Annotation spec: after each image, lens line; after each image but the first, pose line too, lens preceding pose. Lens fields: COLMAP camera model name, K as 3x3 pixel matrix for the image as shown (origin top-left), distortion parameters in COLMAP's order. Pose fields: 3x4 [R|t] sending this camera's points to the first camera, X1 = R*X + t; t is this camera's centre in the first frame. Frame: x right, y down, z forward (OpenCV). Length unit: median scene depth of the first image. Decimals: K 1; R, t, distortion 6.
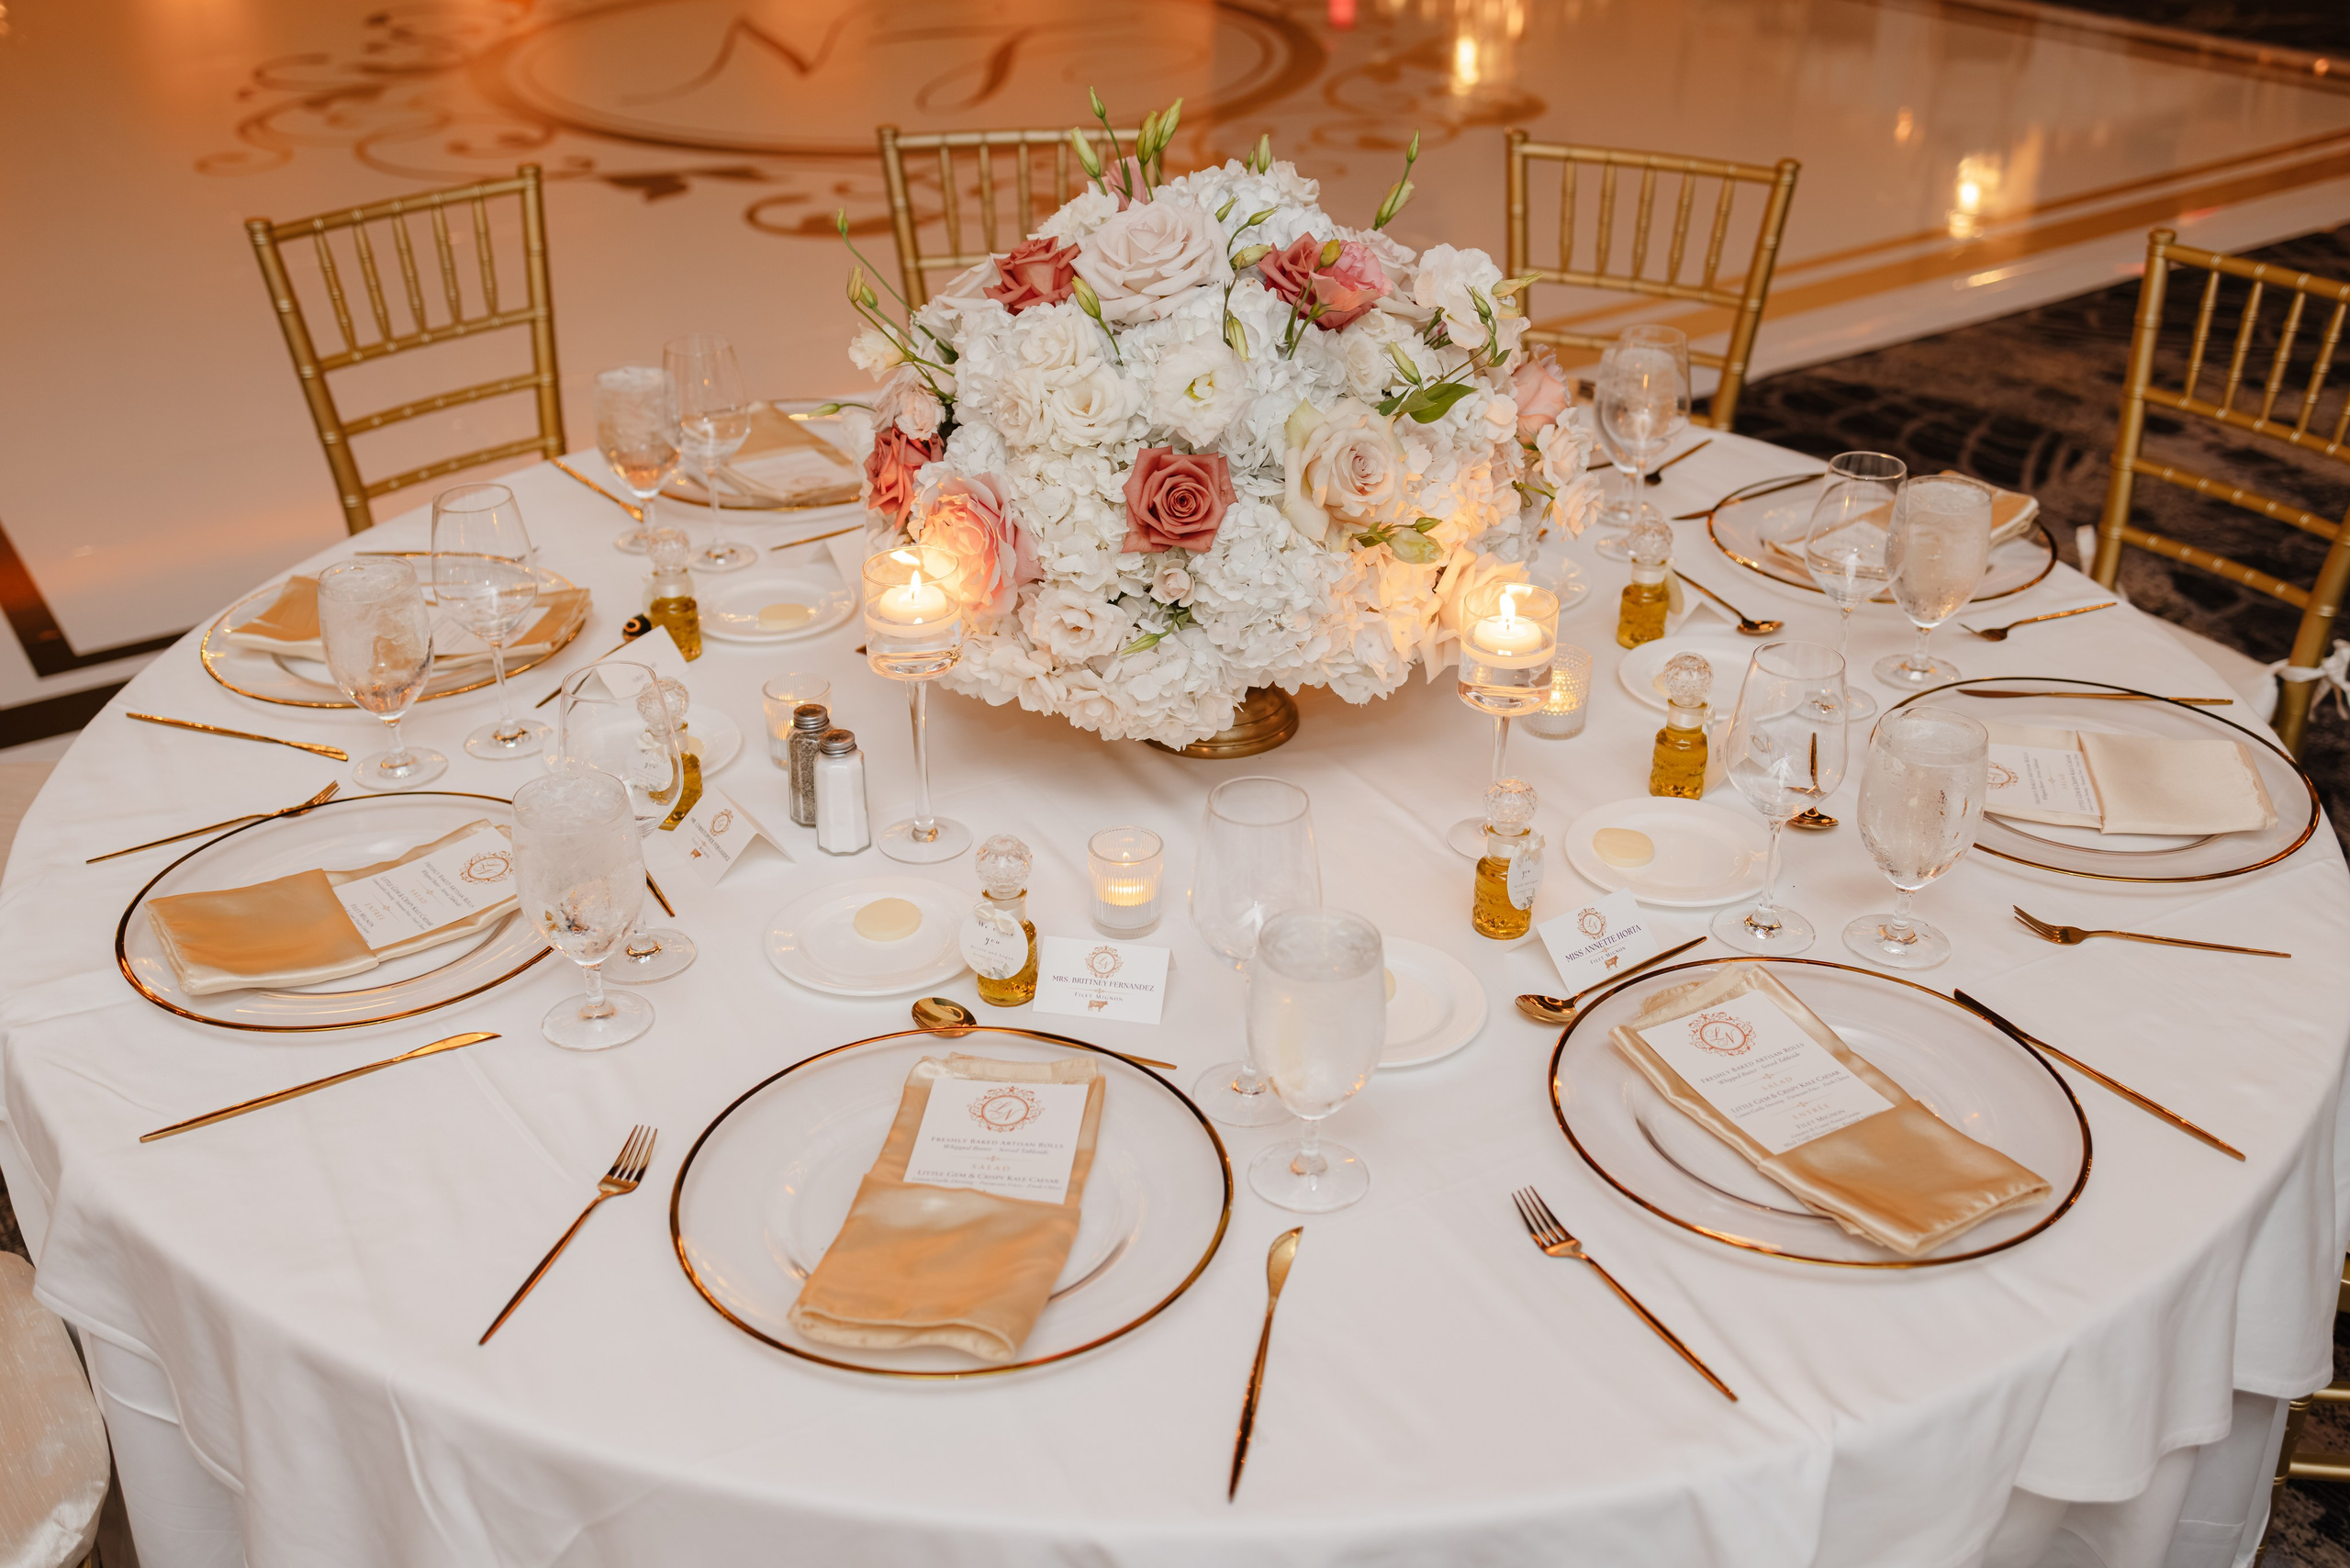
lens RADIAL K [[2483.0, 0, 1175.0], [0, 2483.0, 784.0], [0, 0, 1]] dist [0.065727, -0.005706]
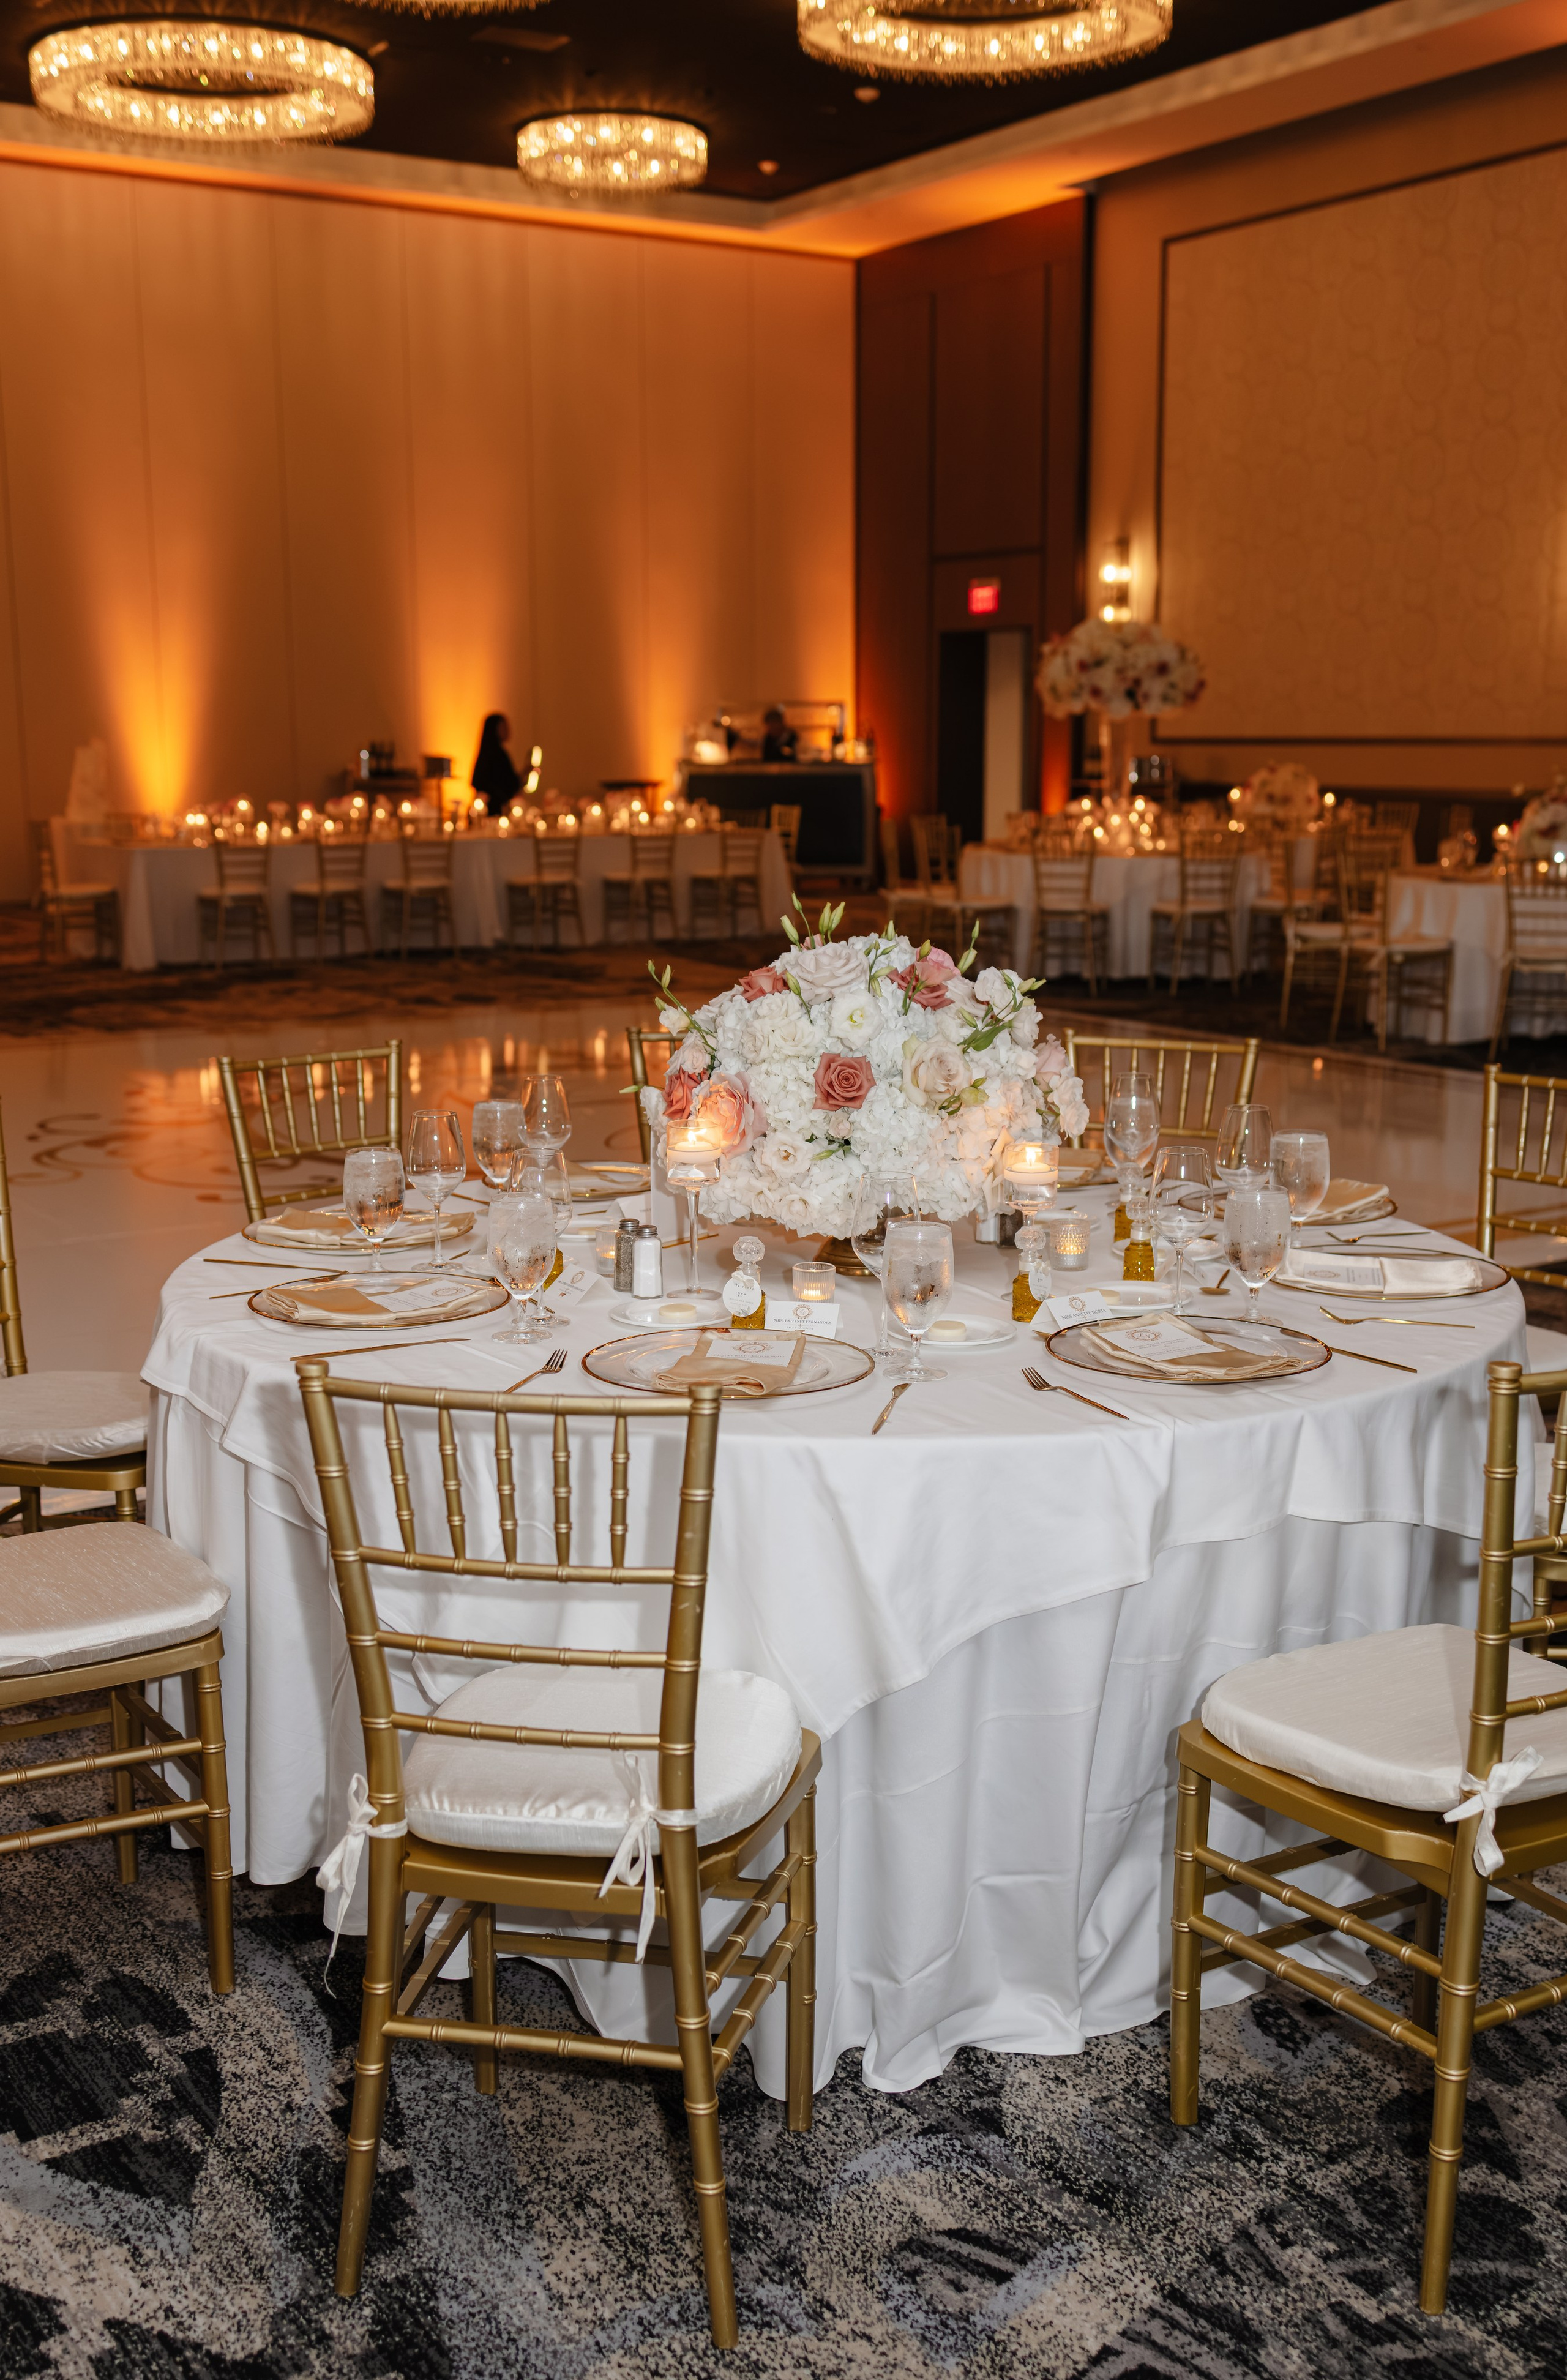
lens RADIAL K [[2581.2, 0, 785.3], [0, 2581.2, 1158.3], [0, 0, 1]] dist [0.005998, 0.009771]
pose [[0.999898, 0.004959, -0.013427, -0.015523], [-0.008738, 0.954467, -0.298188, 0.486625], [0.011336, 0.298274, 0.954413, -0.759221]]
